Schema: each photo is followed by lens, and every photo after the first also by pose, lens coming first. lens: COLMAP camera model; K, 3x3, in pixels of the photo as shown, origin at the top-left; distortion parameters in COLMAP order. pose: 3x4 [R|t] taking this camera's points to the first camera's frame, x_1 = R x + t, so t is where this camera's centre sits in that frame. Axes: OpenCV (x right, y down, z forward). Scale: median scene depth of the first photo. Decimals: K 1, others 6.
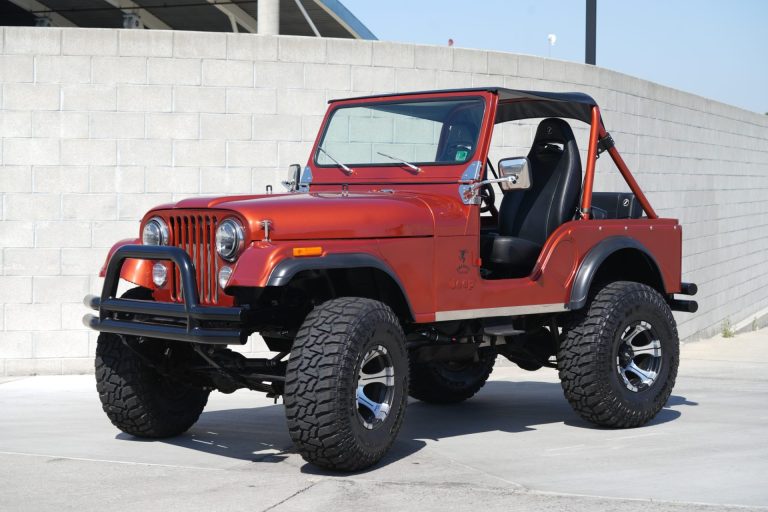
lens RADIAL K [[1532.1, 0, 380.2], [0, 1532.1, 255.4], [0, 0, 1]] dist [-0.119283, 0.000000]
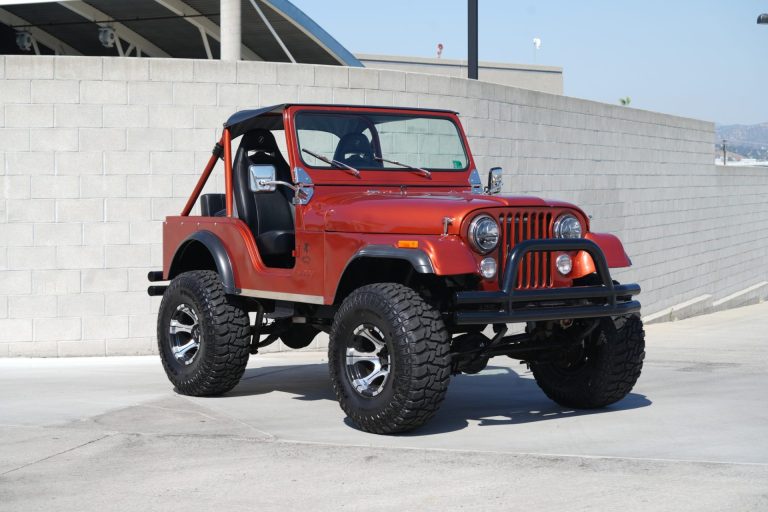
lens RADIAL K [[1532.1, 0, 384.8], [0, 1532.1, 258.2], [0, 0, 1]] dist [-0.119283, 0.000000]
pose [[0.999863, -0.011991, -0.011393, 0.121226], [0.011990, 0.999928, -0.000166, 0.006712], [0.011394, 0.000029, 0.999935, -0.130746]]
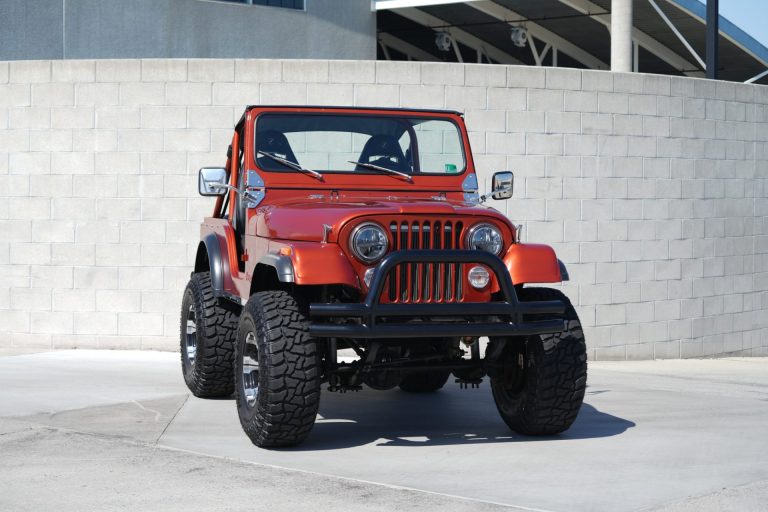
lens RADIAL K [[1532.1, 0, 387.1], [0, 1532.1, 254.4], [0, 0, 1]] dist [-0.119283, 0.000000]
pose [[0.933678, 0.014721, -0.357811, 0.424540], [-0.016121, 0.999870, -0.000931, 0.001223], [0.357750, 0.006638, 0.933794, -0.037813]]
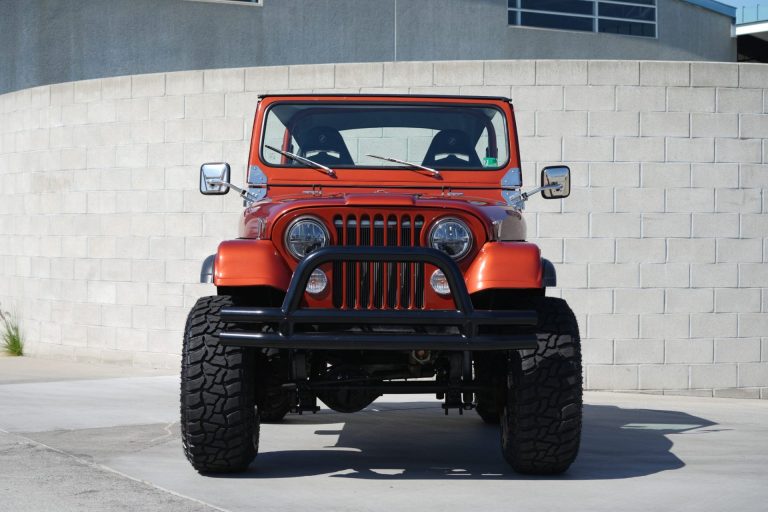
lens RADIAL K [[1532.1, 0, 401.1], [0, 1532.1, 251.3], [0, 0, 1]] dist [-0.119283, 0.000000]
pose [[0.794419, 0.004029, -0.607357, 0.564207], [-0.026062, 0.999283, -0.027460, 0.016016], [0.606811, 0.037644, 0.793954, 0.160141]]
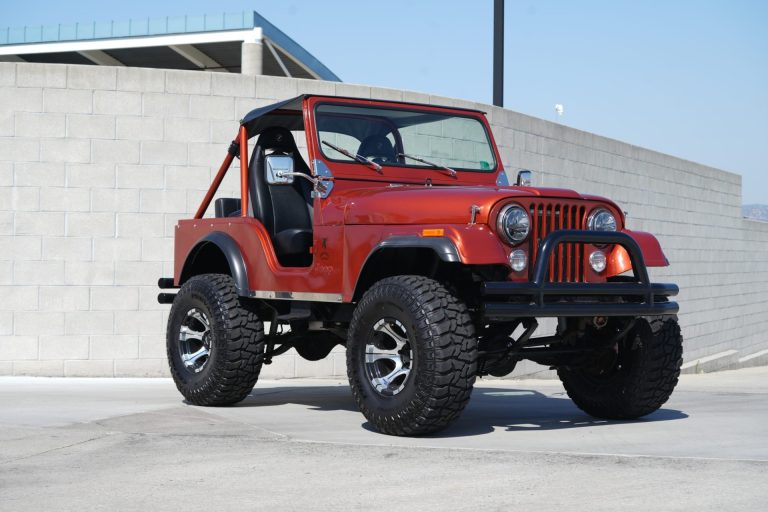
lens RADIAL K [[1532.1, 0, 386.0], [0, 1532.1, 257.2], [0, 0, 1]] dist [-0.119283, 0.000000]
pose [[0.999746, 0.000371, -0.022521, 0.118425], [-0.001495, 0.998752, -0.049916, 0.046018], [0.022474, 0.049937, 0.998499, -0.084947]]
